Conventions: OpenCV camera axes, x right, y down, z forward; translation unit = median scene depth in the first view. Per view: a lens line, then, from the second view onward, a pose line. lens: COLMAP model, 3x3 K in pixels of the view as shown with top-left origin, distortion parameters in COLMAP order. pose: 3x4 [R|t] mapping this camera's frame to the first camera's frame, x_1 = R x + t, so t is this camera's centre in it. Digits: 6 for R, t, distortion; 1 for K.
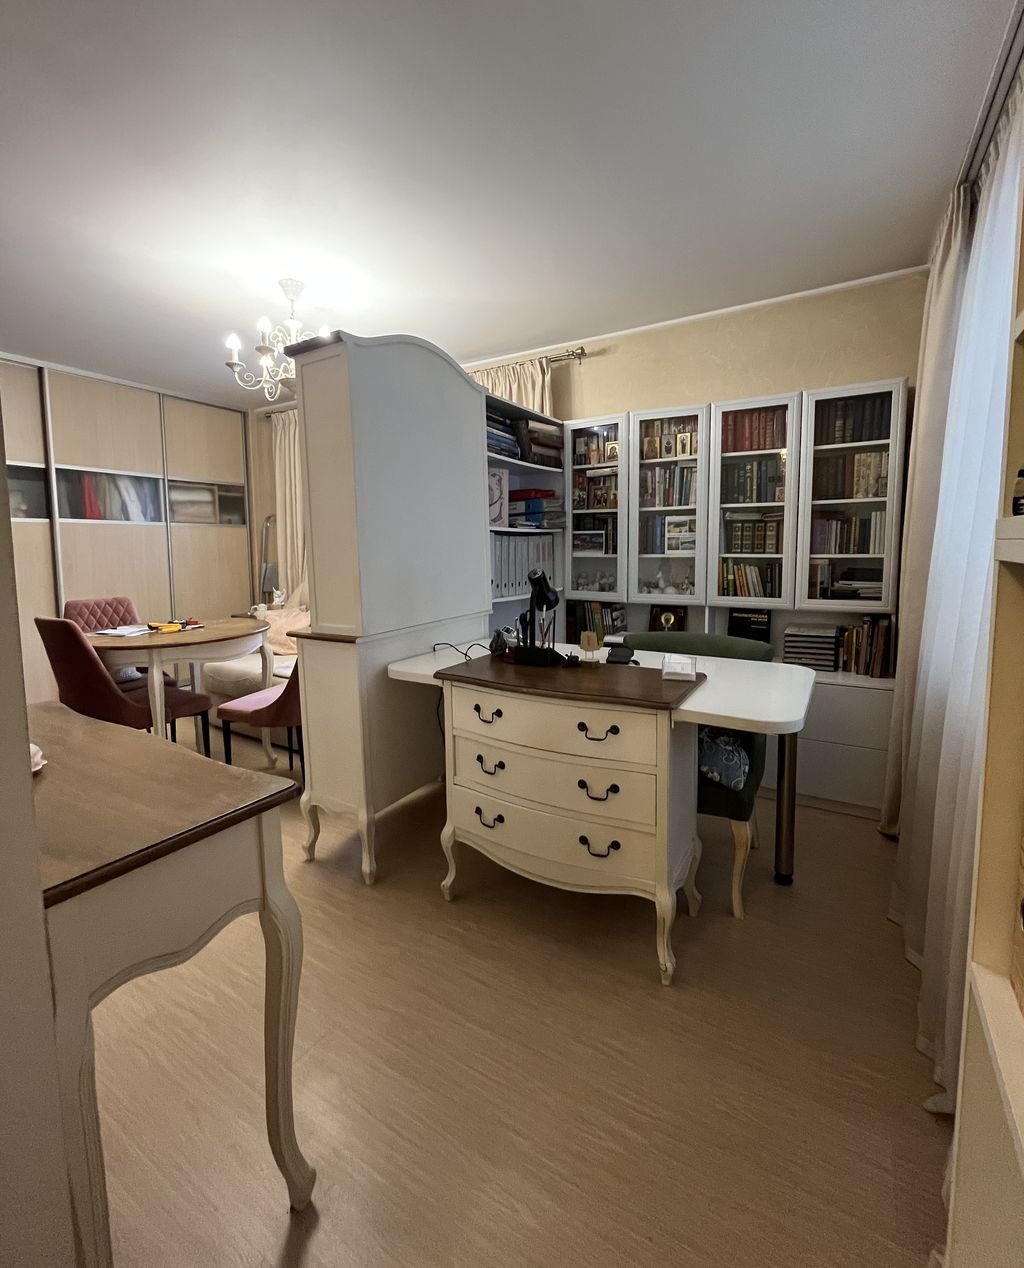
lens RADIAL K [[559.7, 0, 515.4], [0, 559.7, 598.7], [0, 0, 1]] dist [-0.007900, 0.000766]
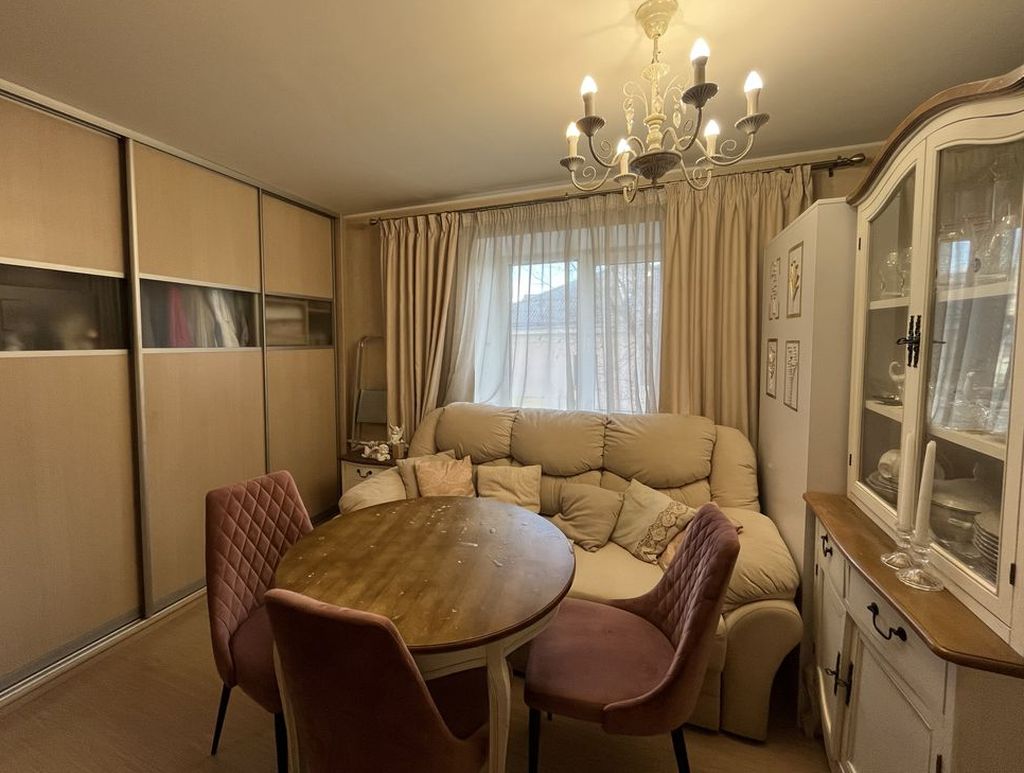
lens RADIAL K [[440.1, 0, 482.2], [0, 440.1, 366.8], [0, 0, 1]] dist [-0.004055, 0.000018]
pose [[0.988681, -0.006101, 0.149912, -0.671921], [0.011399, 0.999339, -0.034508, -0.136927], [-0.149602, 0.035826, 0.988097, 0.540496]]
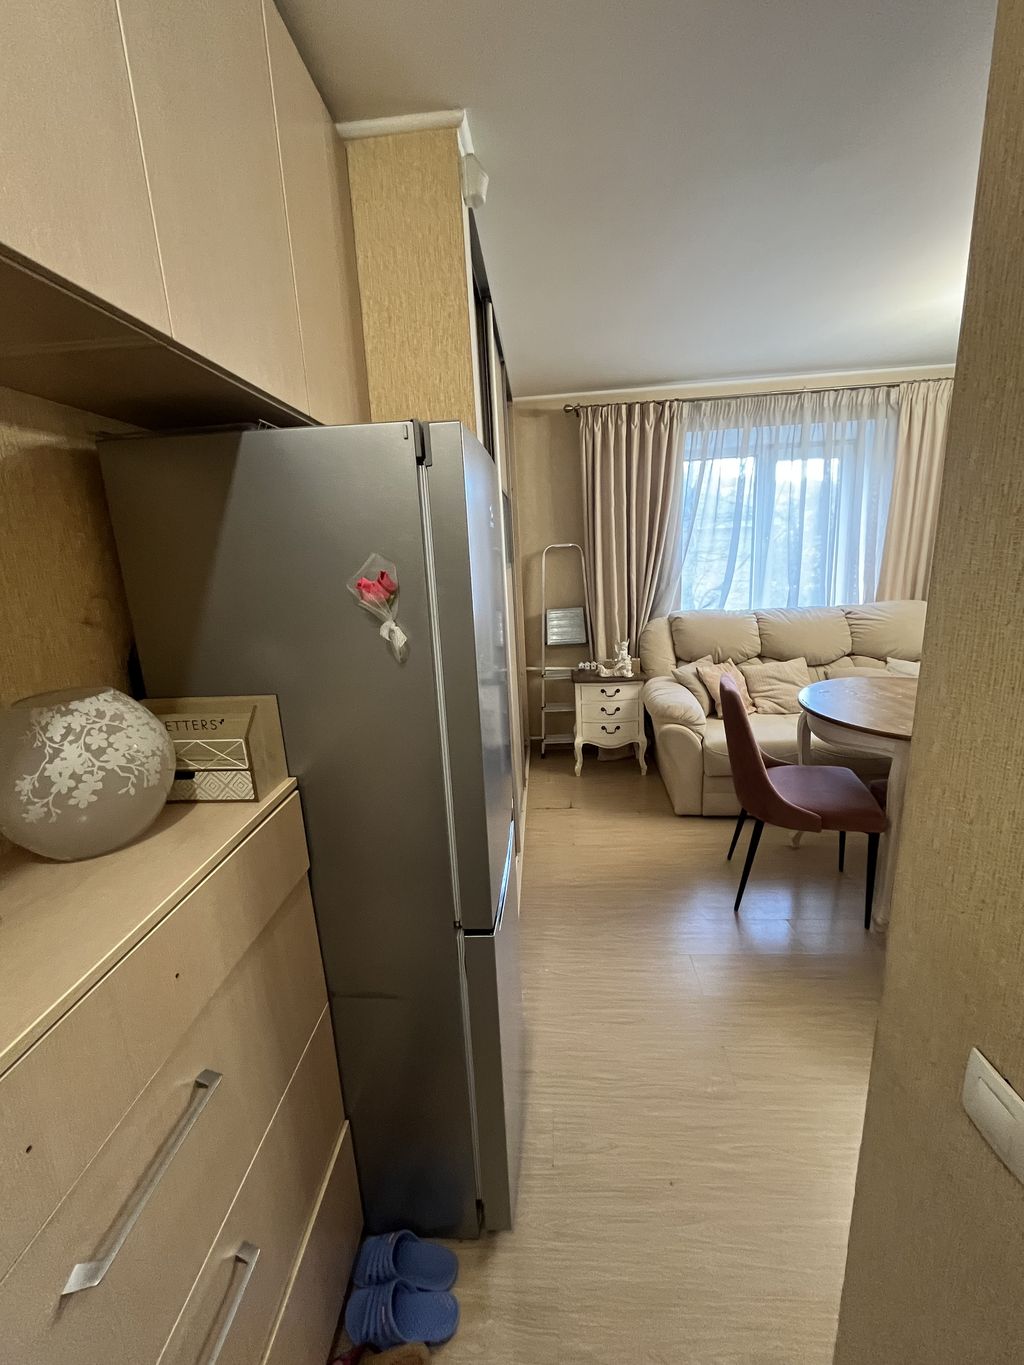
lens RADIAL K [[553.5, 0, 505.5], [0, 553.5, 672.9], [0, 0, 1]] dist [-0.004760, 0.000439]
pose [[0.890121, -0.143866, 0.432420, -1.566406], [0.090662, 0.985799, 0.141352, -0.165182], [-0.446615, -0.086617, 0.890524, 0.625113]]
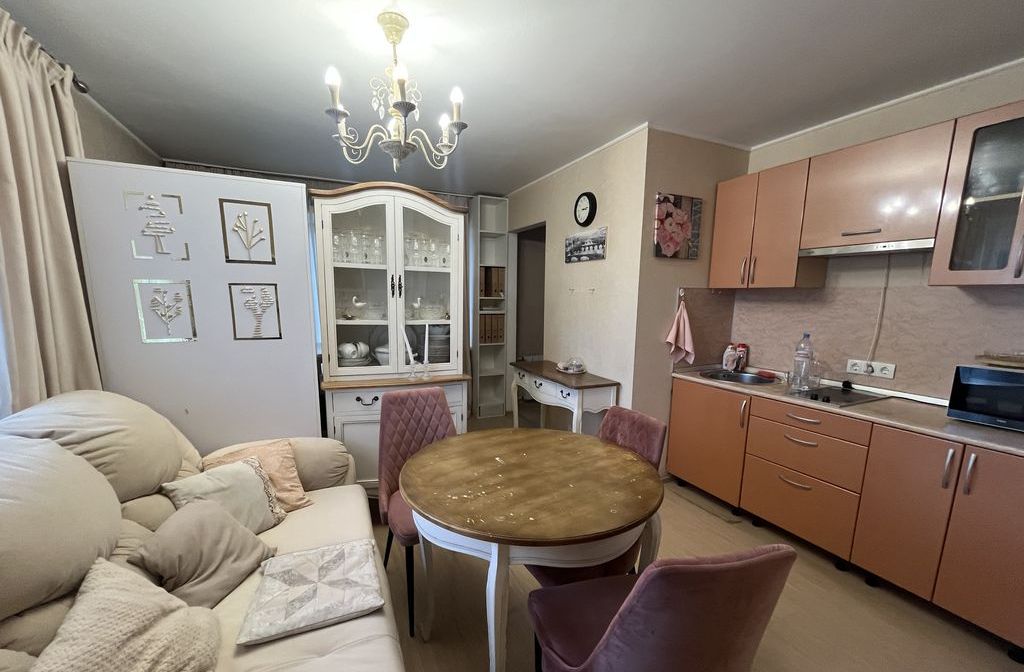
lens RADIAL K [[413.8, 0, 514.1], [0, 413.8, 371.0], [0, 0, 1]] dist [-0.003614, -0.000608]
pose [[-0.834026, -0.098828, 0.542801, -0.925702], [0.049313, 0.966535, 0.251749, -0.204963], [-0.549517, 0.236733, -0.801242, 1.498777]]
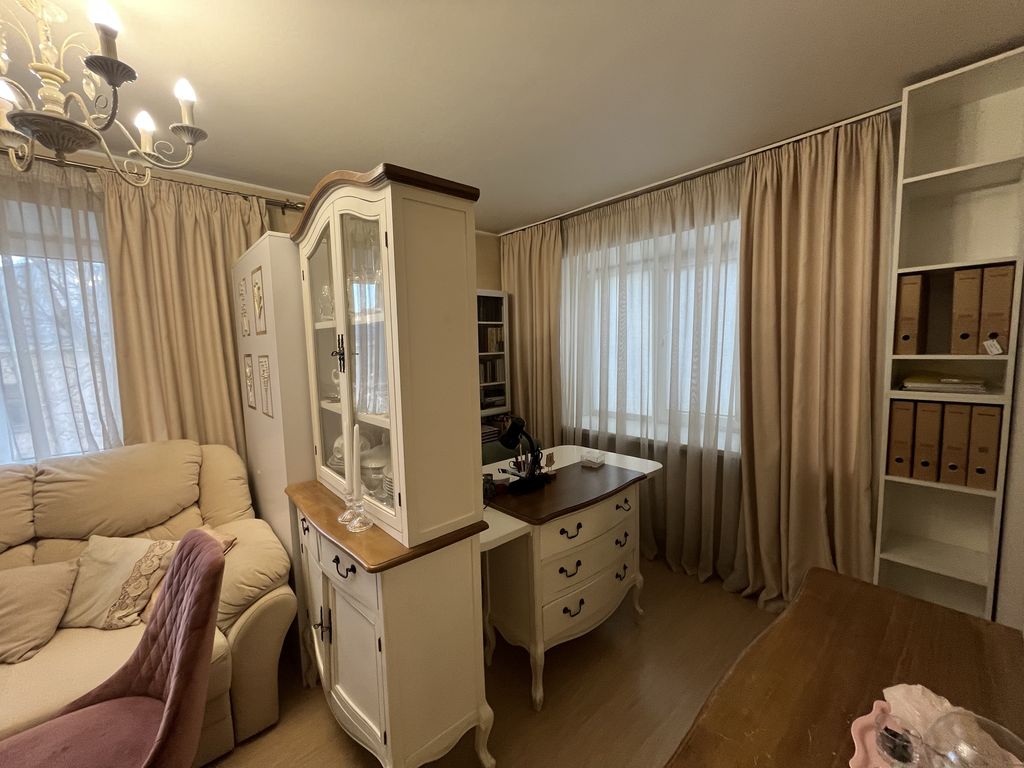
lens RADIAL K [[415.2, 0, 512.9], [0, 415.2, 384.6], [0, 0, 1]] dist [-0.004760, 0.000439]
pose [[0.292174, -0.083709, 0.952695, -0.650054], [0.114671, 0.992042, 0.051999, -0.133704], [-0.949466, 0.094054, 0.299447, 0.525802]]
